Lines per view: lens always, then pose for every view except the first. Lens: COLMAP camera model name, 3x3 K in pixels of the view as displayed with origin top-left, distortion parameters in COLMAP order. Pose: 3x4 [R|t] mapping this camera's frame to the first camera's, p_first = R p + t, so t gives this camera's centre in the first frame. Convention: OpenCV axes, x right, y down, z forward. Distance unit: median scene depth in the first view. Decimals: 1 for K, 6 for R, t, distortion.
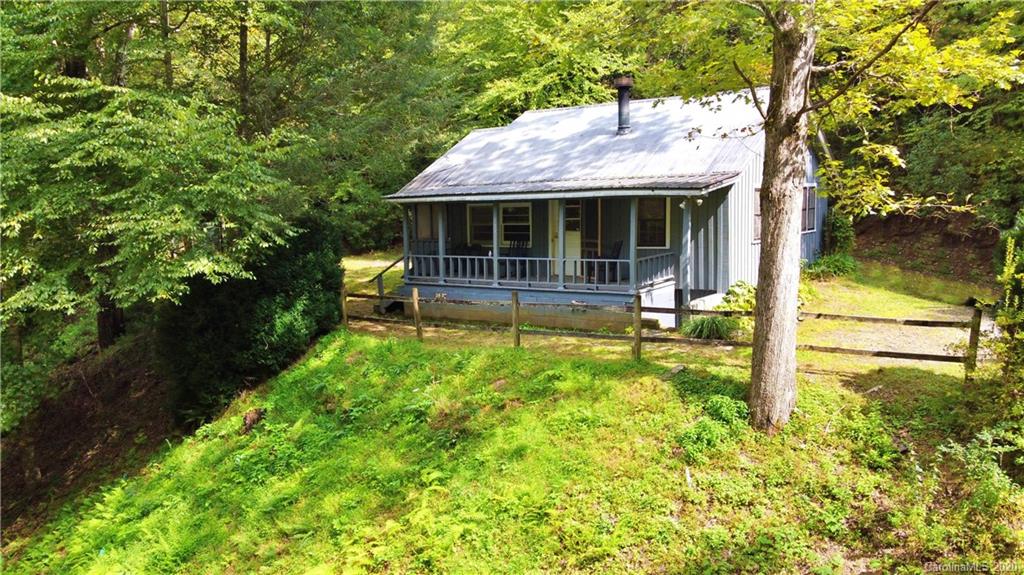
lens RADIAL K [[784.9, 0, 513.8], [0, 784.9, 282.2], [0, 0, 1]] dist [-0.010691, 0.045750]
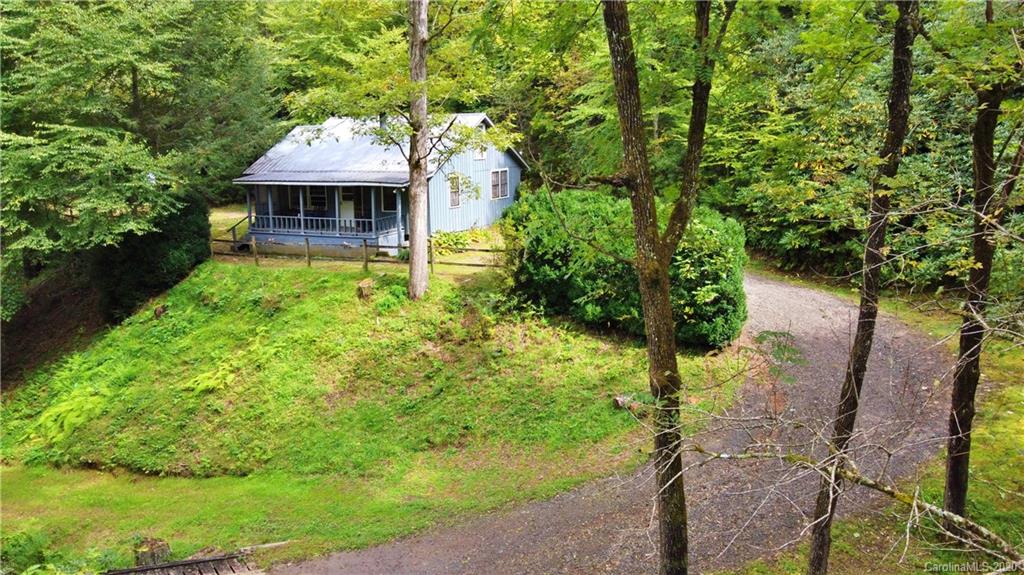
lens RADIAL K [[784.9, 0, 513.7], [0, 784.9, 282.5], [0, 0, 1]] dist [-0.010691, 0.045750]
pose [[0.986821, -0.020773, 0.160478, 0.181752], [0.007948, 0.996751, 0.080150, -0.026809], [-0.161622, -0.077818, 0.983780, -0.915118]]
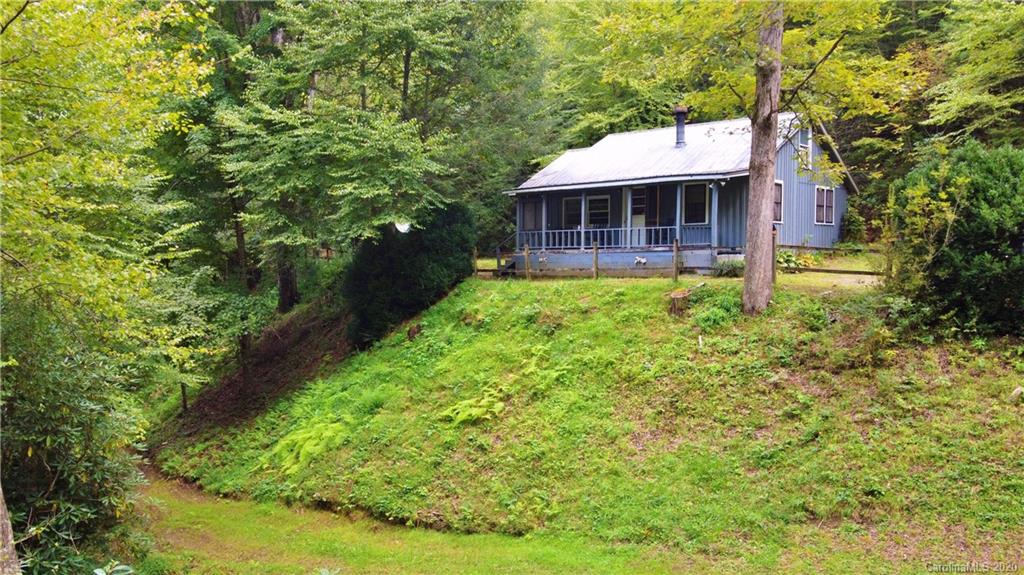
lens RADIAL K [[784.9, 0, 510.8], [0, 784.9, 281.8], [0, 0, 1]] dist [-0.010691, 0.045750]
pose [[0.992998, 0.023418, -0.115785, 0.015284], [-0.030588, 0.997697, -0.060538, 0.174276], [0.114101, 0.063656, 0.991428, -0.468109]]
